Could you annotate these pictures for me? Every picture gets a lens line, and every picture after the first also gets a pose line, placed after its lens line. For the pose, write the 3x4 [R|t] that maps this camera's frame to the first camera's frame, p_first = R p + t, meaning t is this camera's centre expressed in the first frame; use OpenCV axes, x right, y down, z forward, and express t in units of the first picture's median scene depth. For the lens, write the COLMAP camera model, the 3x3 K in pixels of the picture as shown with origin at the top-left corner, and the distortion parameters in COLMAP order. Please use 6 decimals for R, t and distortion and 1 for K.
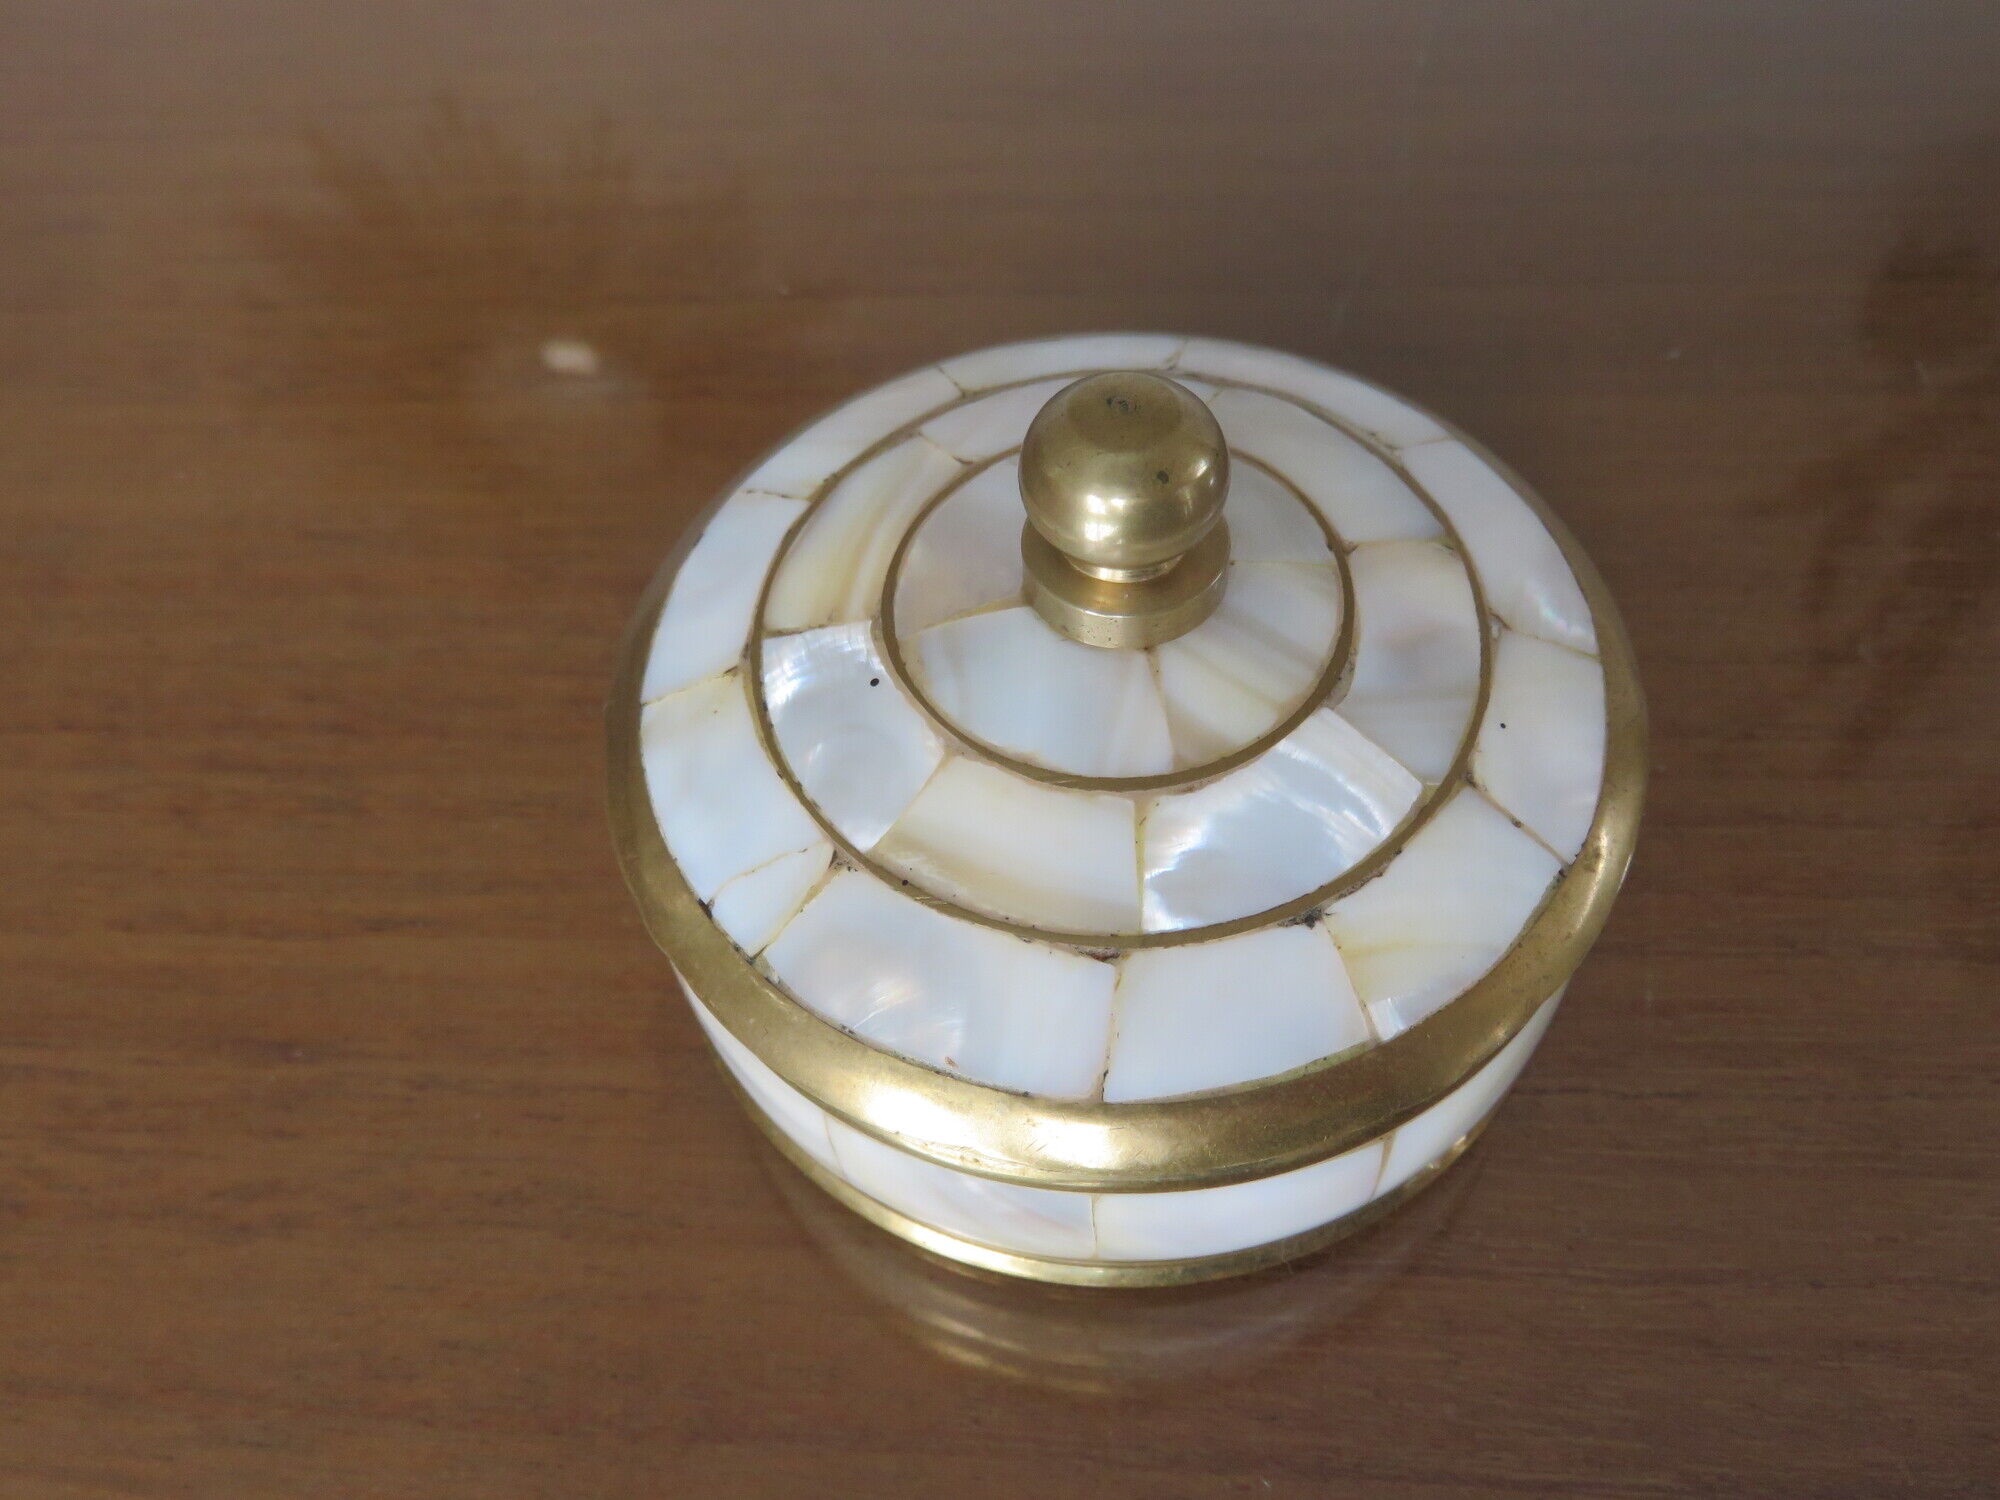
lens RADIAL K [[1657.7, 0, 1000.0], [0, 1657.7, 750.0], [0, 0, 1]] dist [-0.000200, 0.002215]
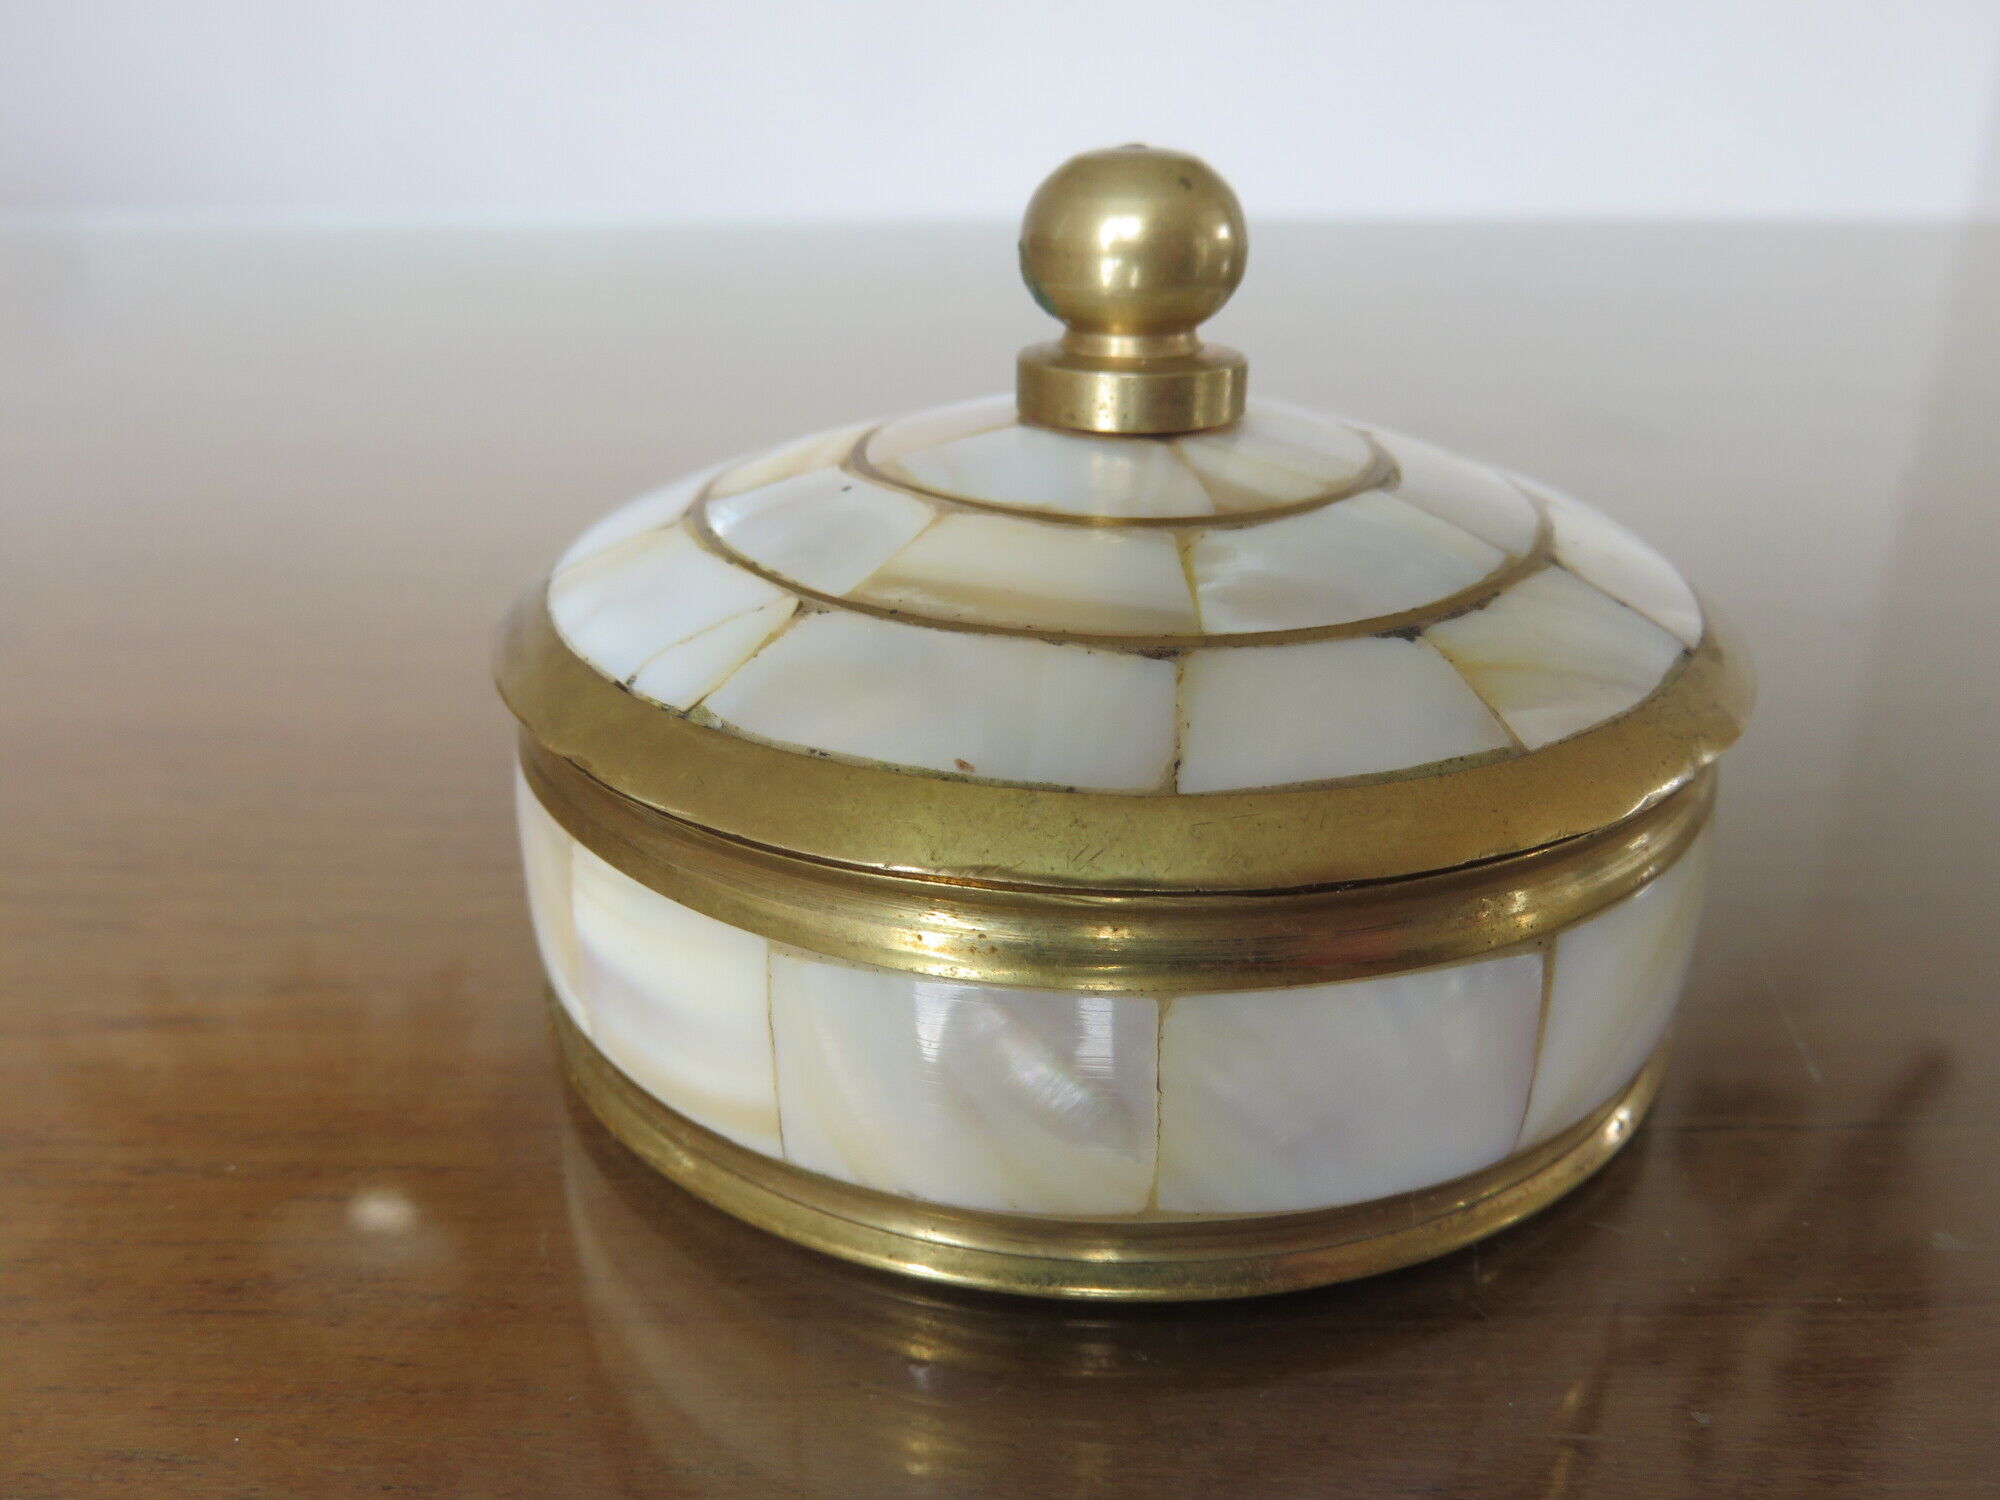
lens RADIAL K [[1651.3, 0, 1000.0], [0, 1651.3, 750.0], [0, 0, 1]] dist [0.004069, -0.009969]
pose [[0.995000, 0.022884, 0.097223, -0.079685], [0.029041, 0.865060, -0.500827, 0.516184], [-0.095565, 0.501146, 0.860070, 0.349934]]
